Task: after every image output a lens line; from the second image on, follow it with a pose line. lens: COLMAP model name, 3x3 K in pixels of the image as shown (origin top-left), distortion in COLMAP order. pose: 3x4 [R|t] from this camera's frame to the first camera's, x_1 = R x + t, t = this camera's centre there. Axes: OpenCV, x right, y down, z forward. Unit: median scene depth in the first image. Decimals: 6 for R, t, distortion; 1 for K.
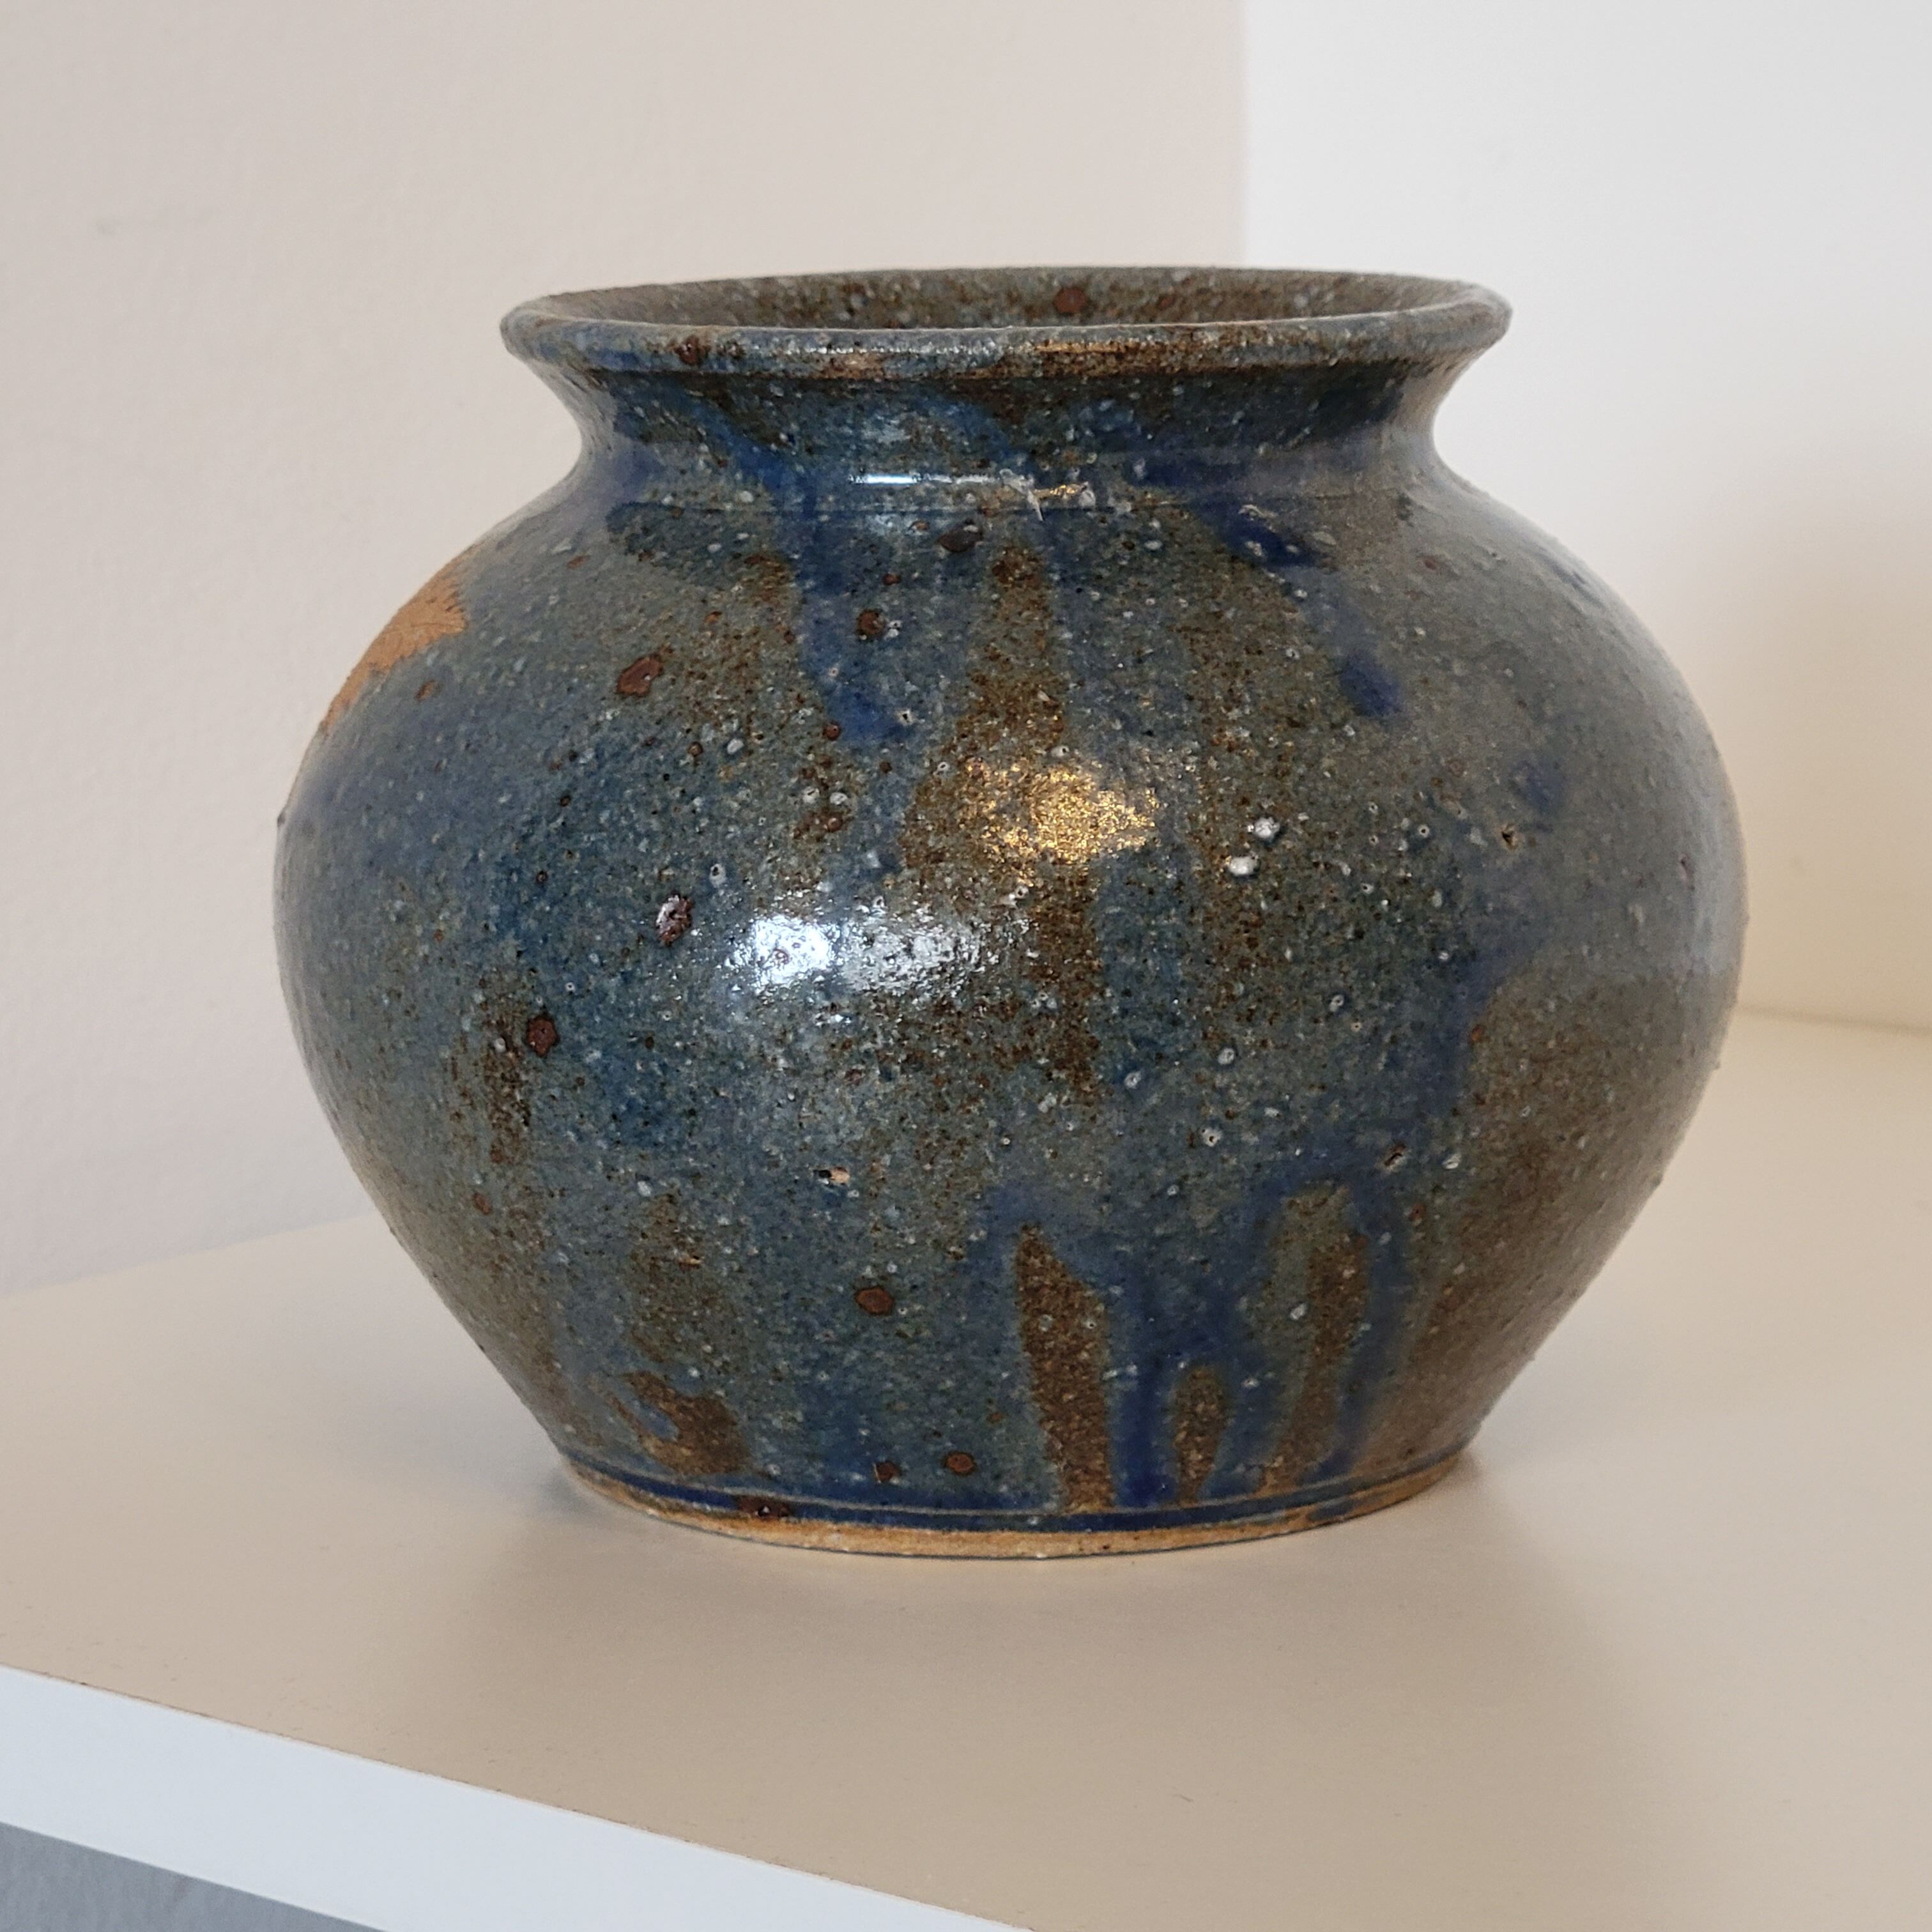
lens RADIAL K [[5972.1, 0, 974.7], [0, 5972.1, 956.1], [0, 0, 1]] dist [0.024112, 0.000000]
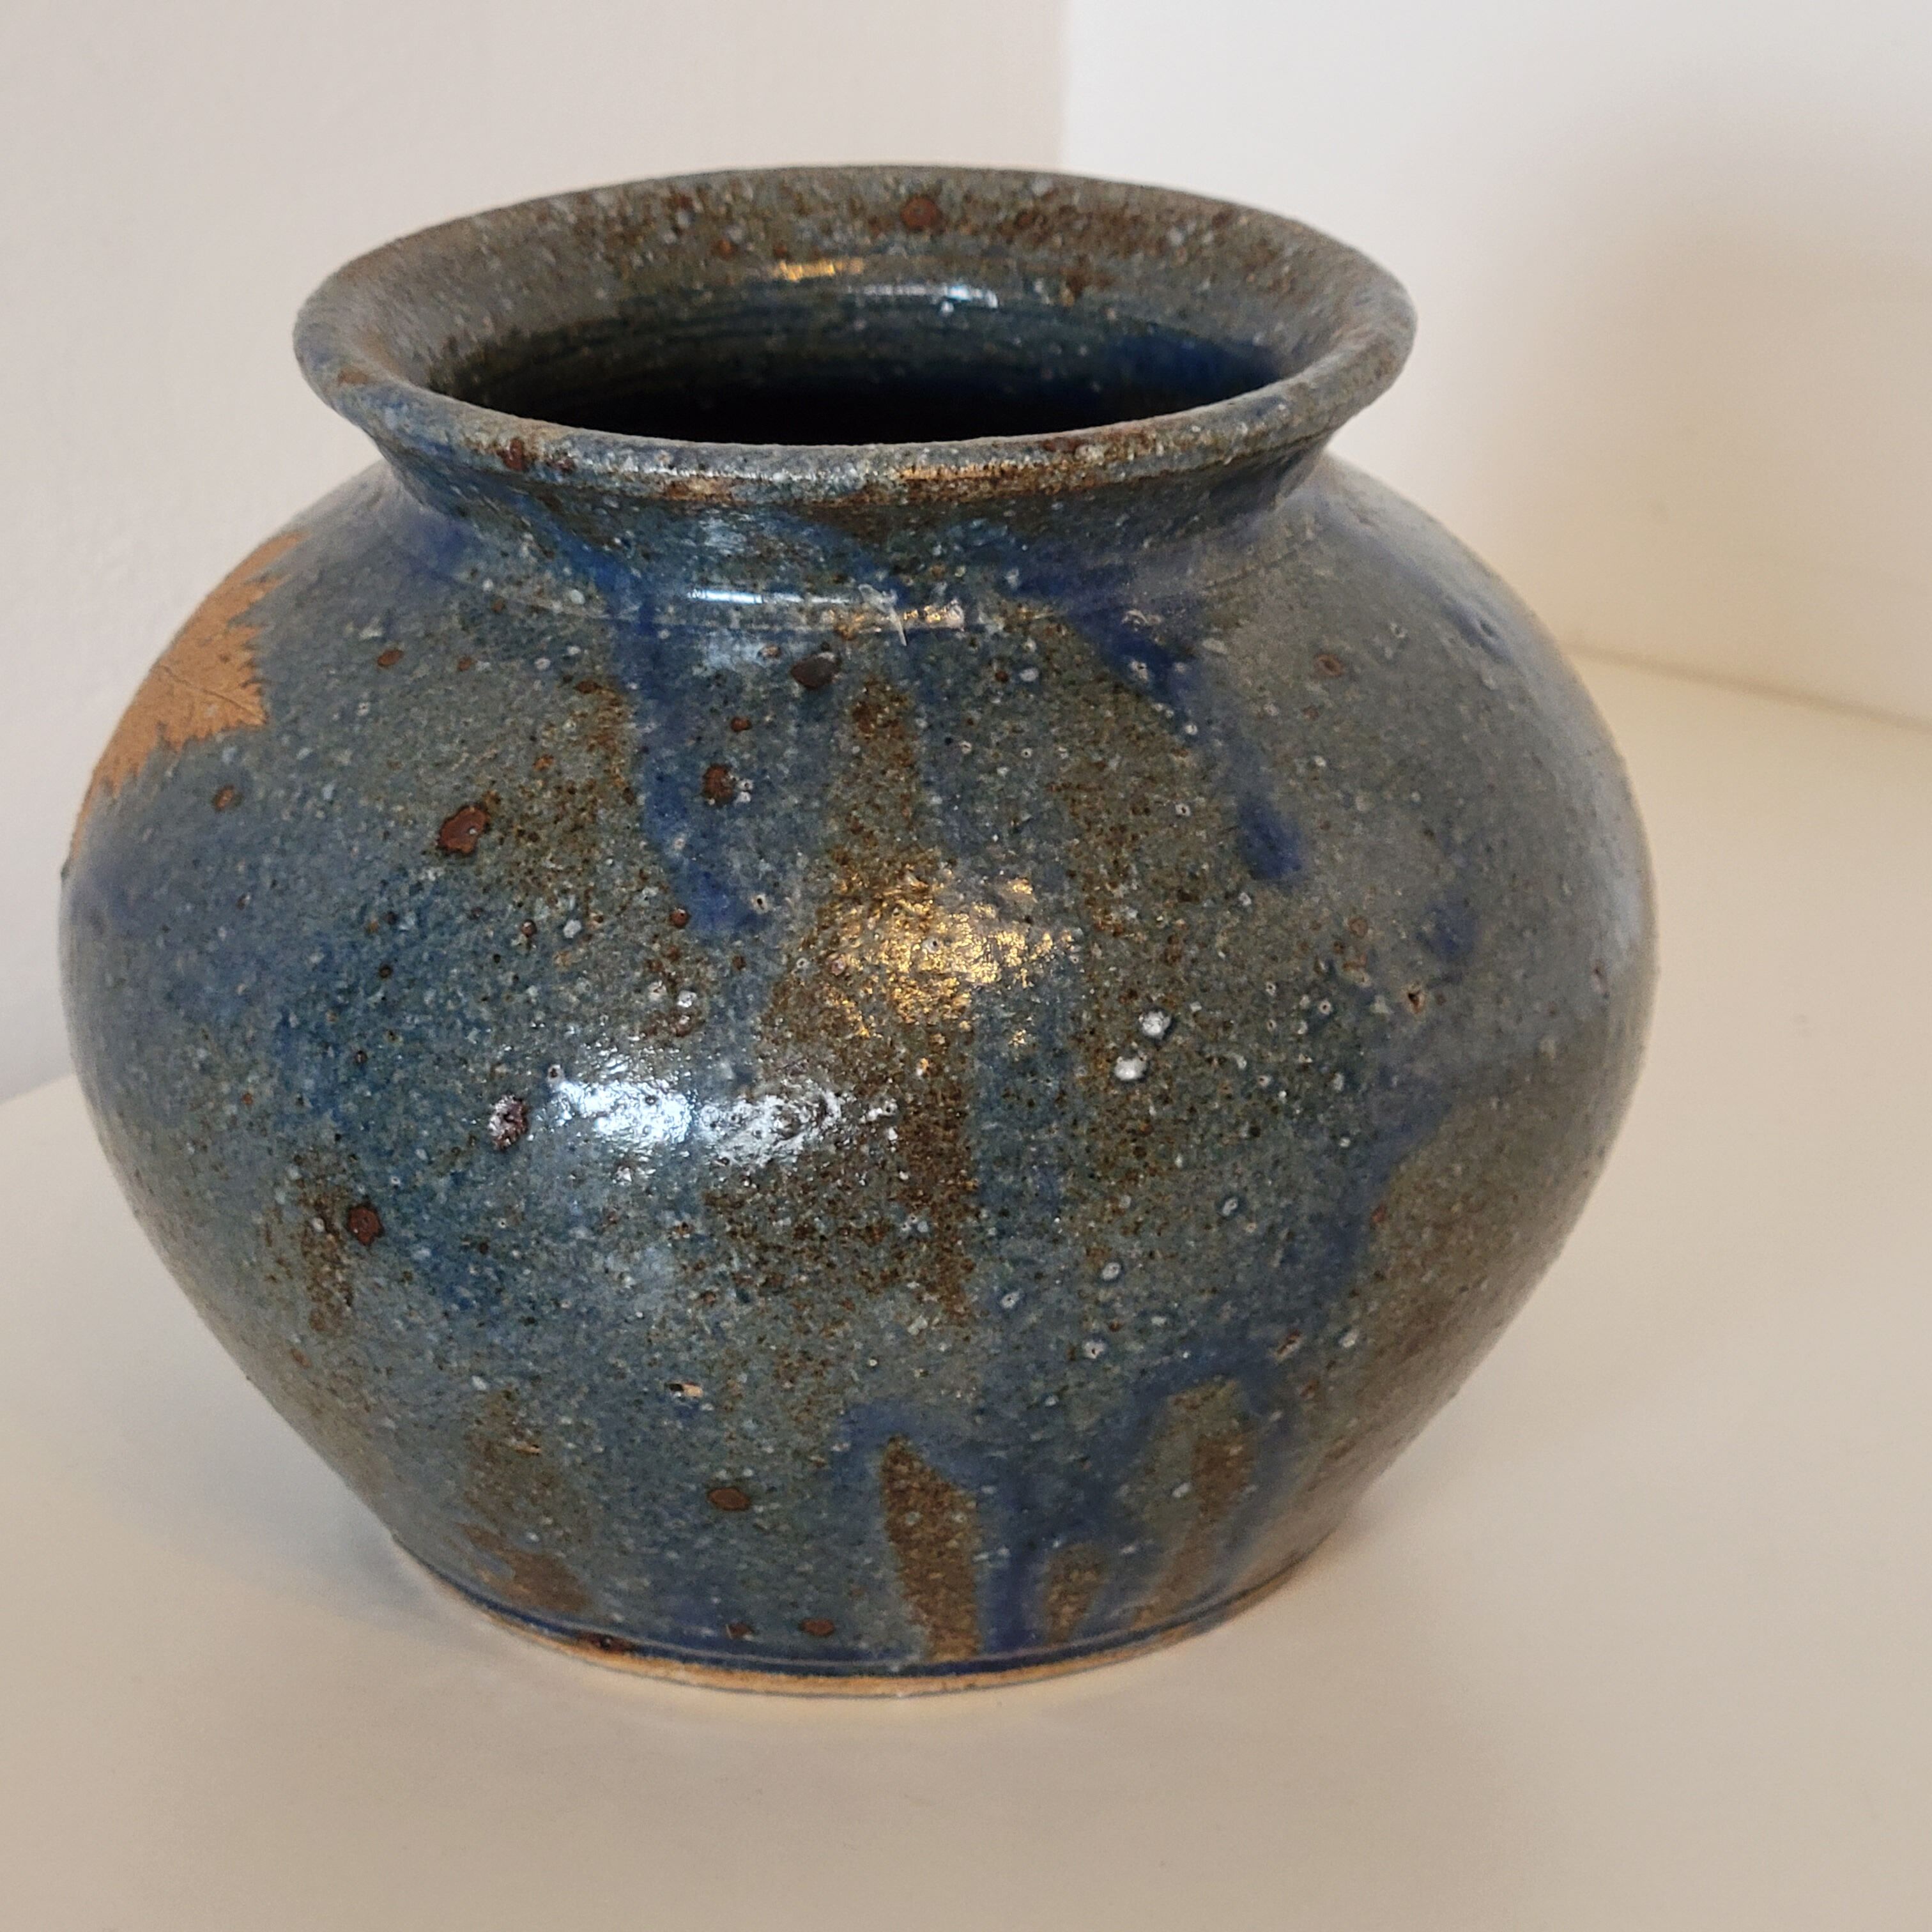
lens RADIAL K [[5972.1, 0, 956.8], [0, 5972.1, 974.6], [0, 0, 1]] dist [0.024112, 0.000000]
pose [[0.999170, -0.007568, 0.040020, -0.017826], [-0.001031, 0.977574, 0.210589, -0.216913], [-0.040717, -0.210455, 0.976755, 0.106076]]
